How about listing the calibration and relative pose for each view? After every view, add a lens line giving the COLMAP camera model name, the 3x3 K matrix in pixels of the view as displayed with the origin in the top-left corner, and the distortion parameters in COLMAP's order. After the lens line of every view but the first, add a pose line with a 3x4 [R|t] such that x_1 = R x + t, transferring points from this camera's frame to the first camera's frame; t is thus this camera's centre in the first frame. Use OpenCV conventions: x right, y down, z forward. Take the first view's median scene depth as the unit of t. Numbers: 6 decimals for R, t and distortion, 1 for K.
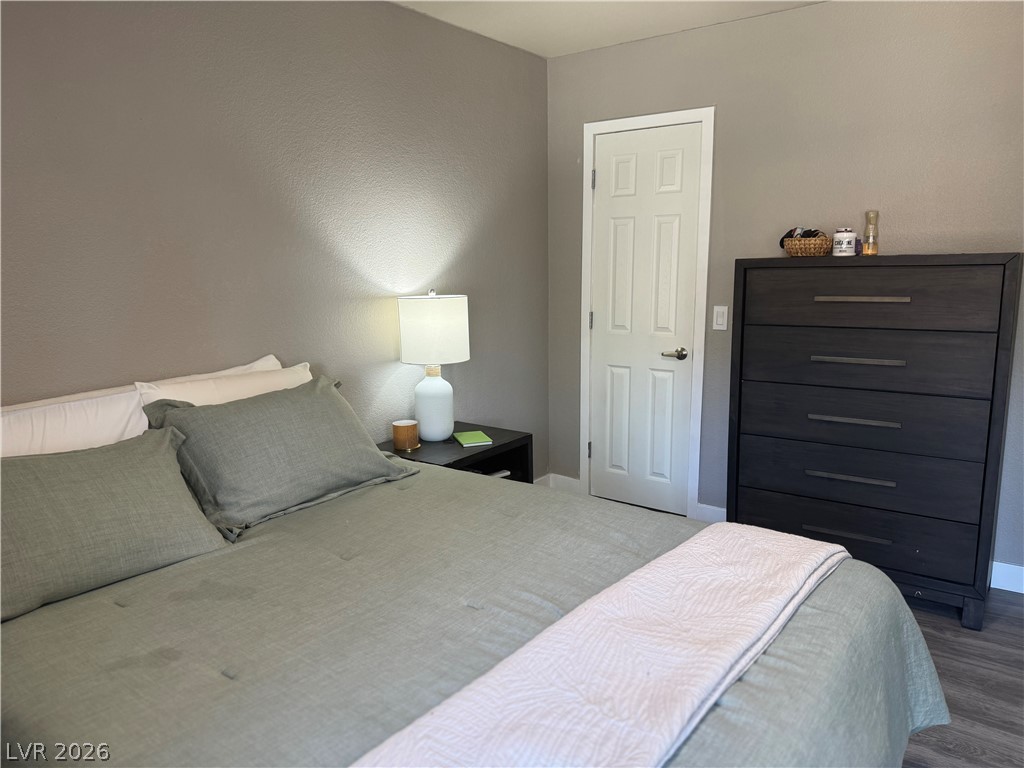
lens RADIAL K [[709.3, 0, 518.0], [0, 709.3, 382.1], [0, 0, 1]] dist [0.011848, -0.003459]
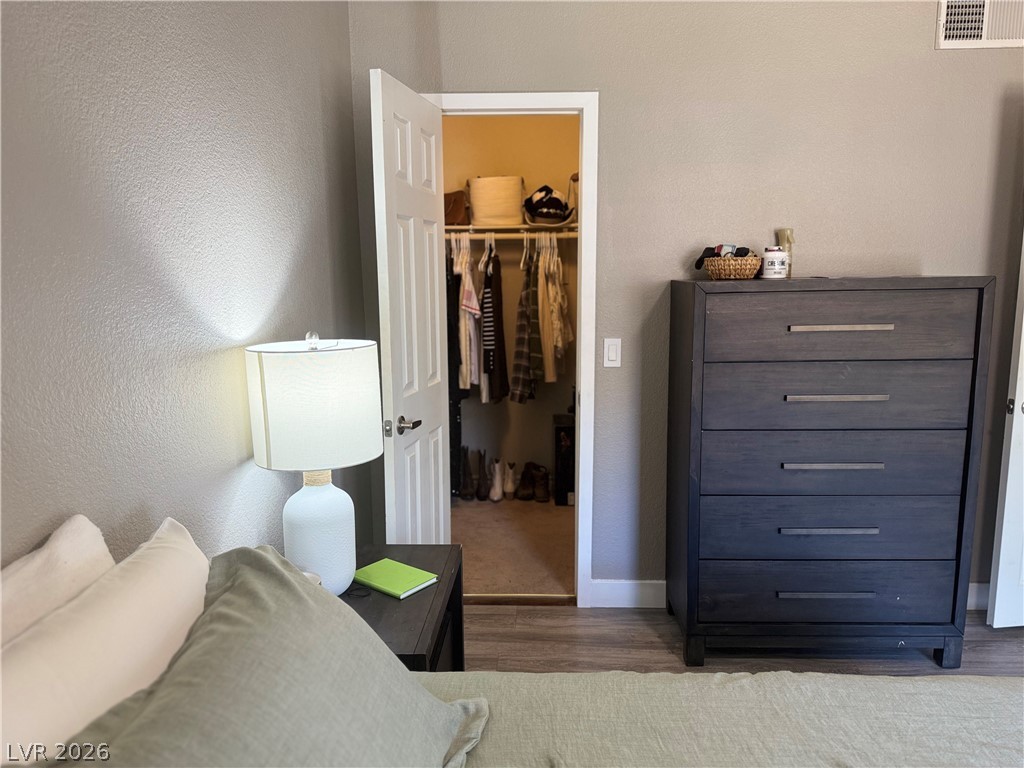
lens RADIAL K [[709.3, 0, 505.0], [0, 709.3, 393.0], [0, 0, 1]] dist [0.011848, -0.003459]
pose [[0.840060, -0.082011, 0.536258, -0.309853], [0.088190, 0.996003, 0.014168, -0.077948], [-0.535277, 0.035391, 0.843935, 0.442567]]
